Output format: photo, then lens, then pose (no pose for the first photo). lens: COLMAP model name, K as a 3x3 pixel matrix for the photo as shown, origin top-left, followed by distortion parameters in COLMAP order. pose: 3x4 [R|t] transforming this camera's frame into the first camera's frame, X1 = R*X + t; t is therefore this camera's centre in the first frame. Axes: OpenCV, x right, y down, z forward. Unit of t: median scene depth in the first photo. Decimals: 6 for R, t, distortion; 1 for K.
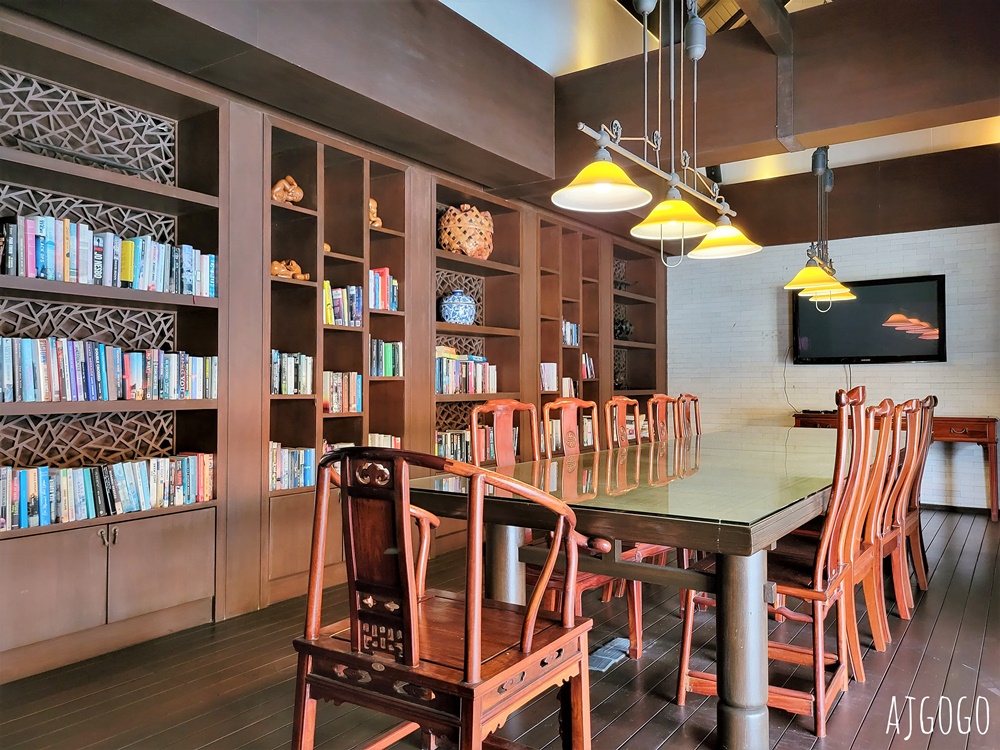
lens RADIAL K [[752.1, 0, 500.0], [0, 752.1, 375.0], [0, 0, 1]] dist [0.043753, -0.013917]
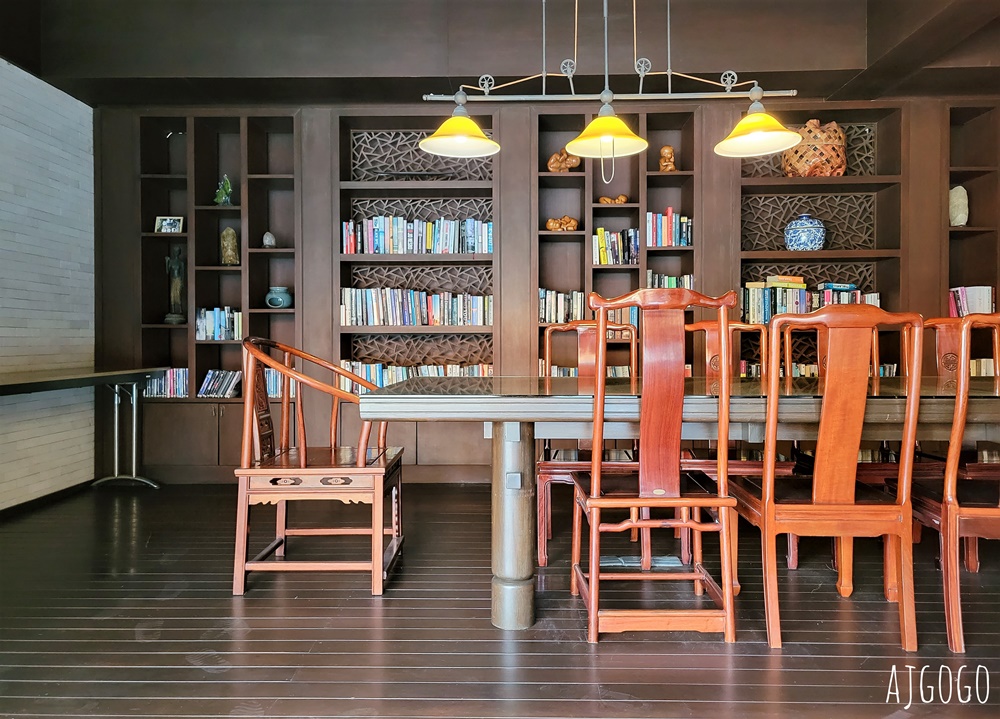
lens RADIAL K [[743.5, 0, 500.0], [0, 743.5, 359.5], [0, 0, 1]] dist [0.045613, -0.002222]
pose [[0.552353, 0.024029, -0.833264, 0.808690], [0.011746, 0.999261, 0.036602, 0.045529], [0.833528, -0.030005, 0.551663, 0.254624]]
